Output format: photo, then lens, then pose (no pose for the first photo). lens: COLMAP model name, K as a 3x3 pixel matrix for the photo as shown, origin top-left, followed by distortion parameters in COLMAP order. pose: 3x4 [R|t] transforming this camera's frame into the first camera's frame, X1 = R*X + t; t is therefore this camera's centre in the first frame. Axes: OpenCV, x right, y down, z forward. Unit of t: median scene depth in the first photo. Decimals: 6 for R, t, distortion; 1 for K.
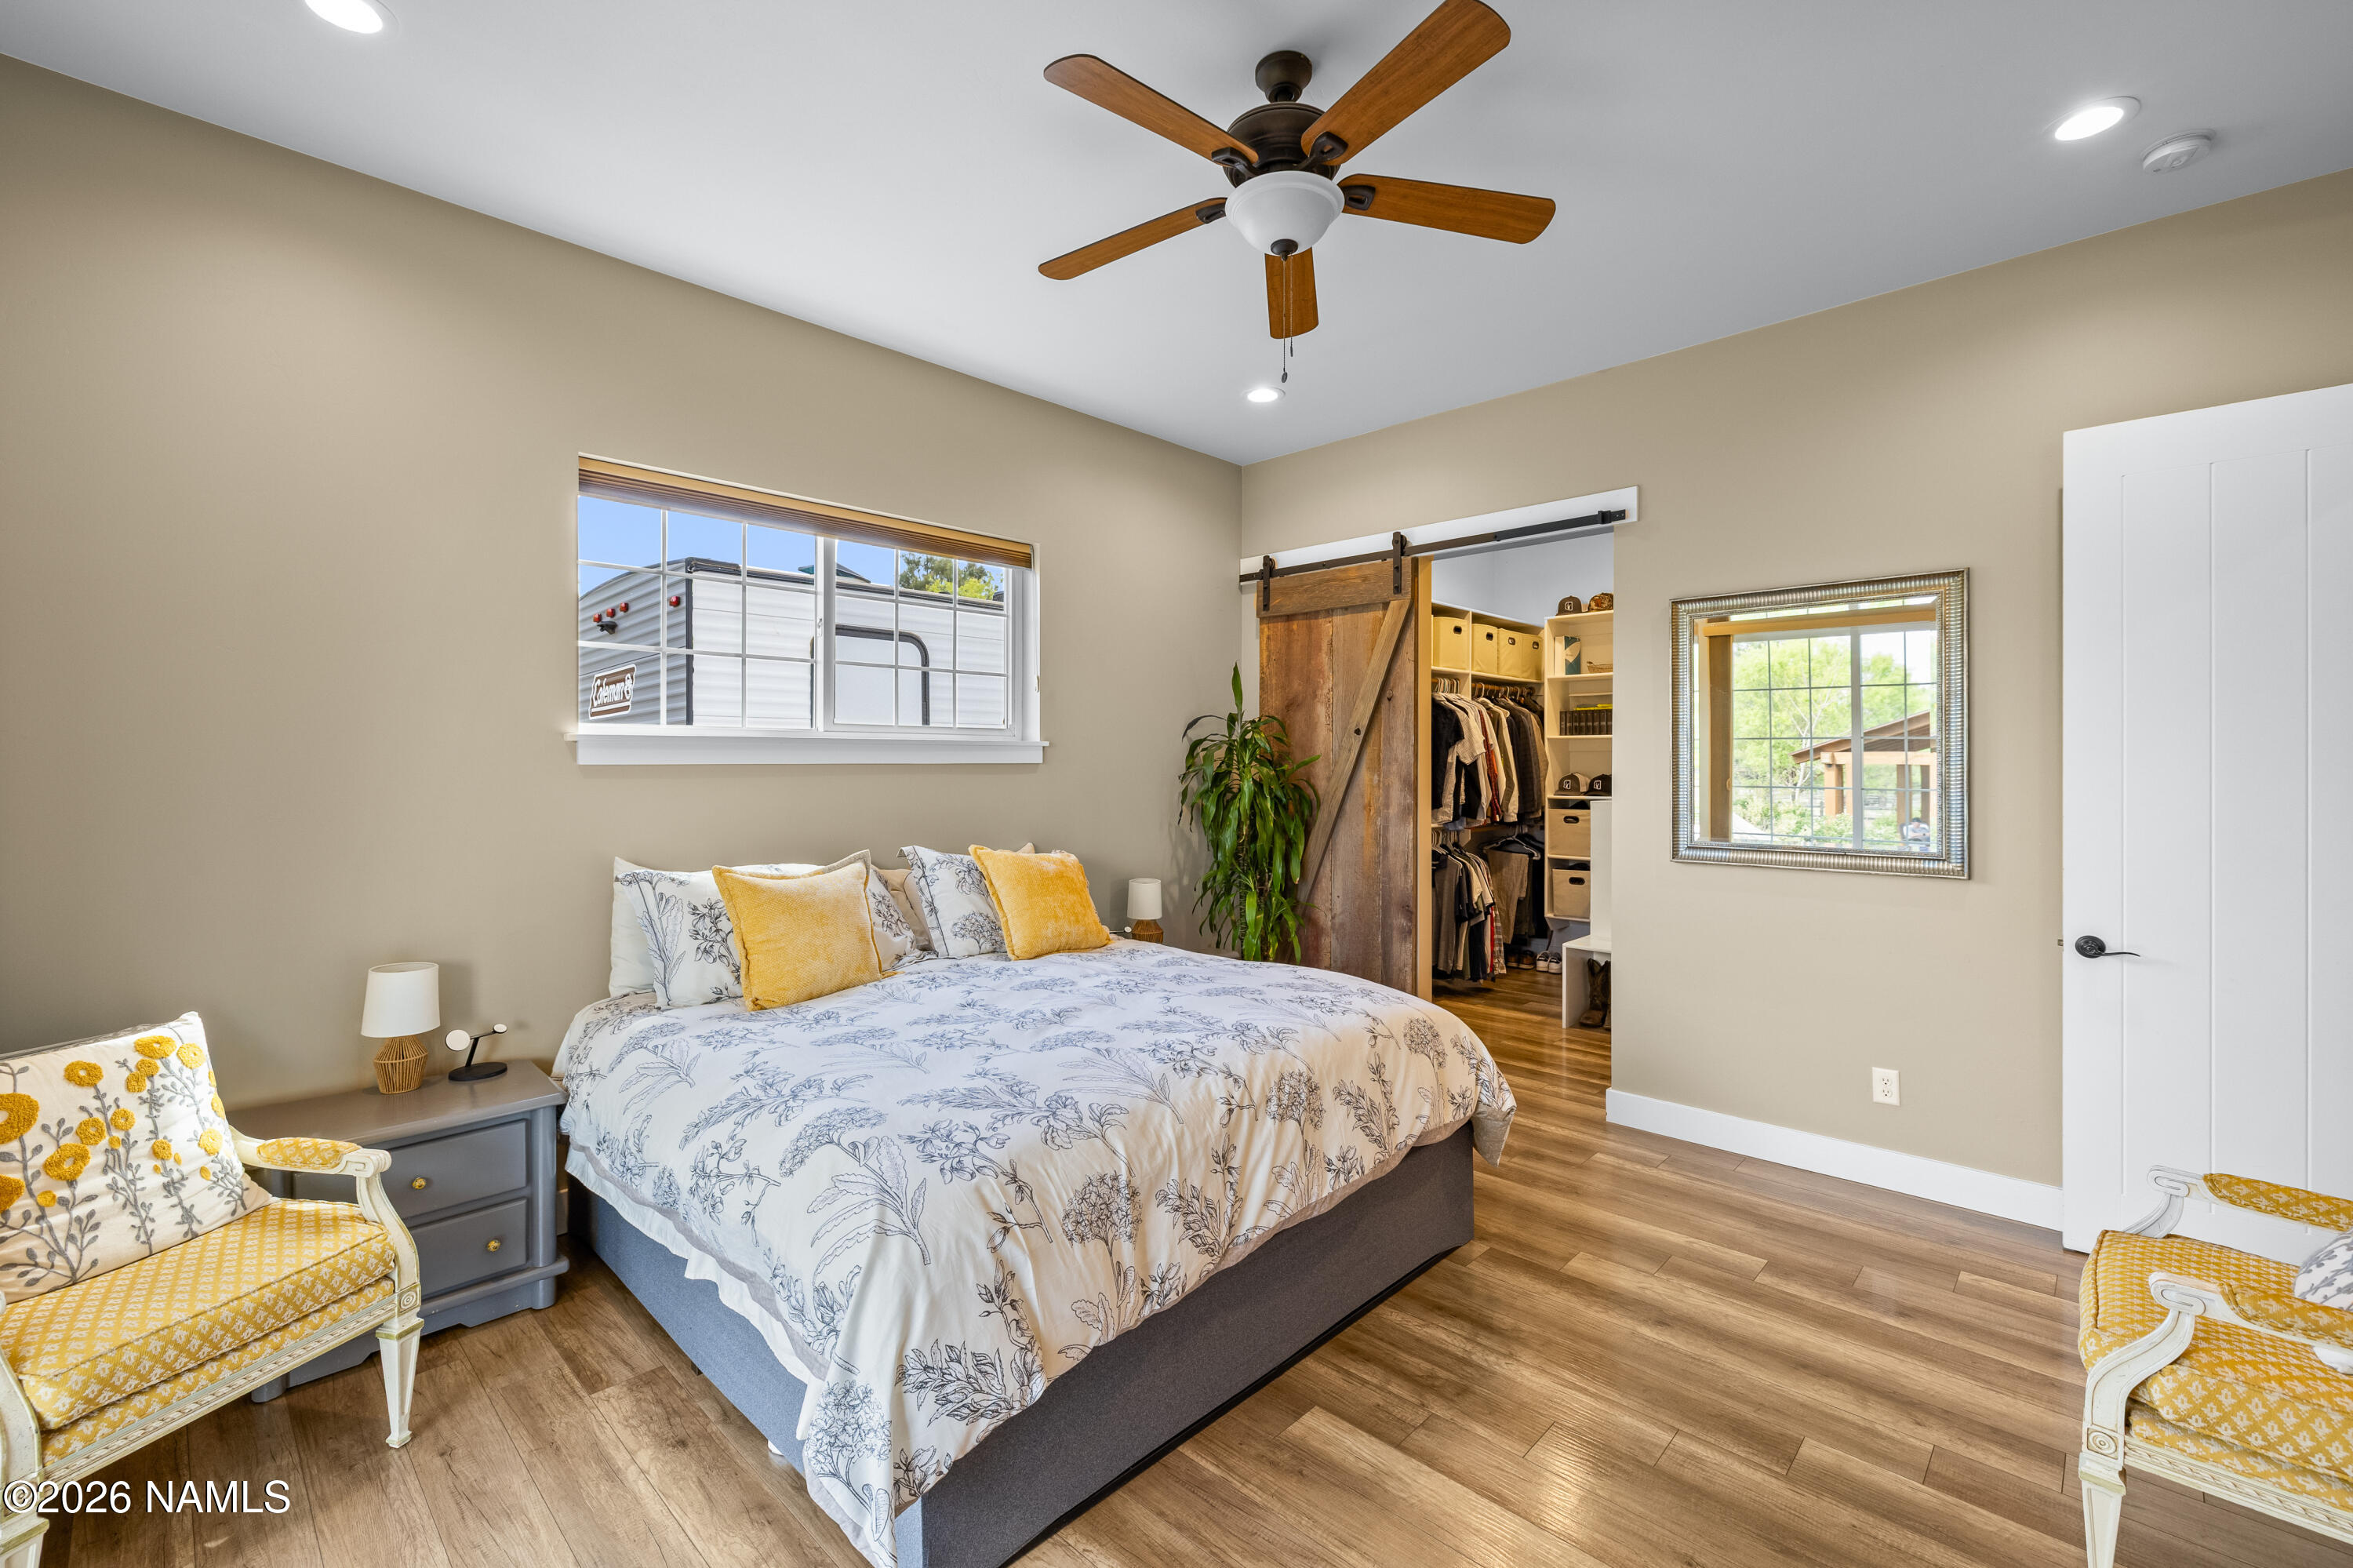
lens RADIAL K [[981.4, 0, 1179.4], [0, 981.4, 772.5], [0, 0, 1]] dist [0.000375, -0.000168]
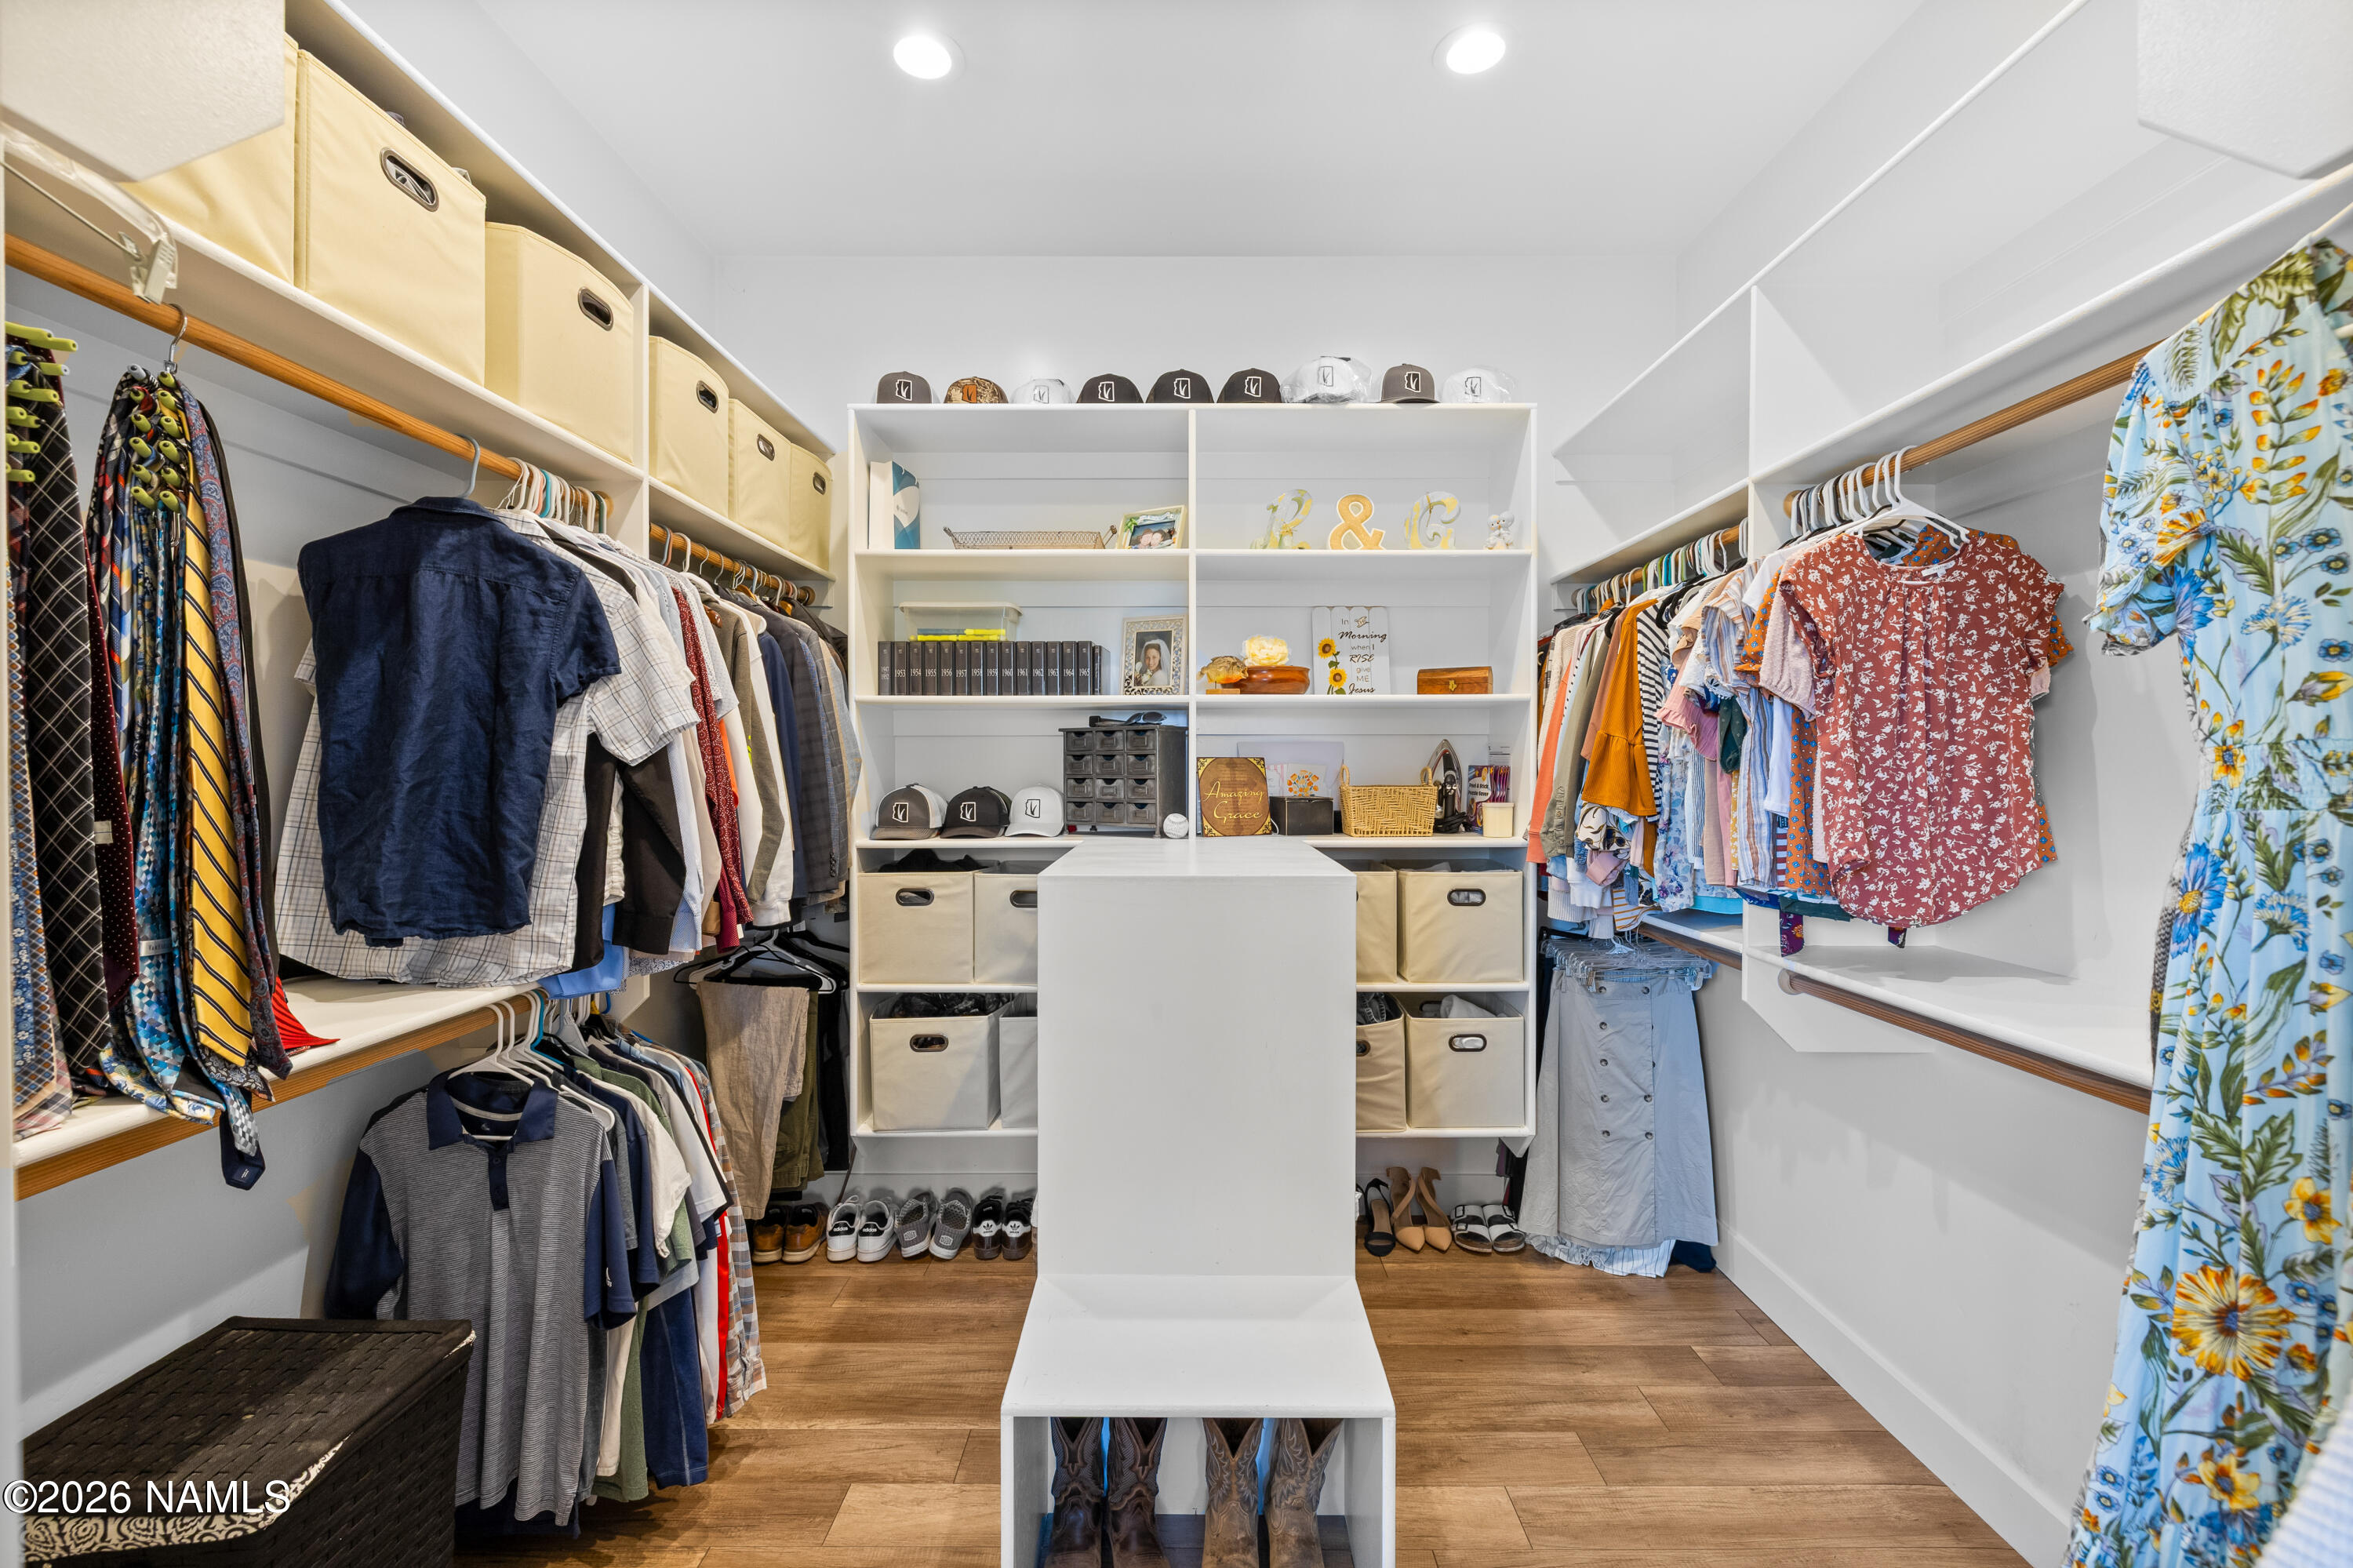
lens RADIAL K [[981.4, 0, 1174.2], [0, 981.4, 770.3], [0, 0, 1]] dist [0.000375, -0.000168]
pose [[0.723741, -0.003844, 0.690061, 0.199002], [0.006924, 0.999975, -0.001692, -0.004497], [-0.690037, 0.006002, 0.723749, 0.646209]]
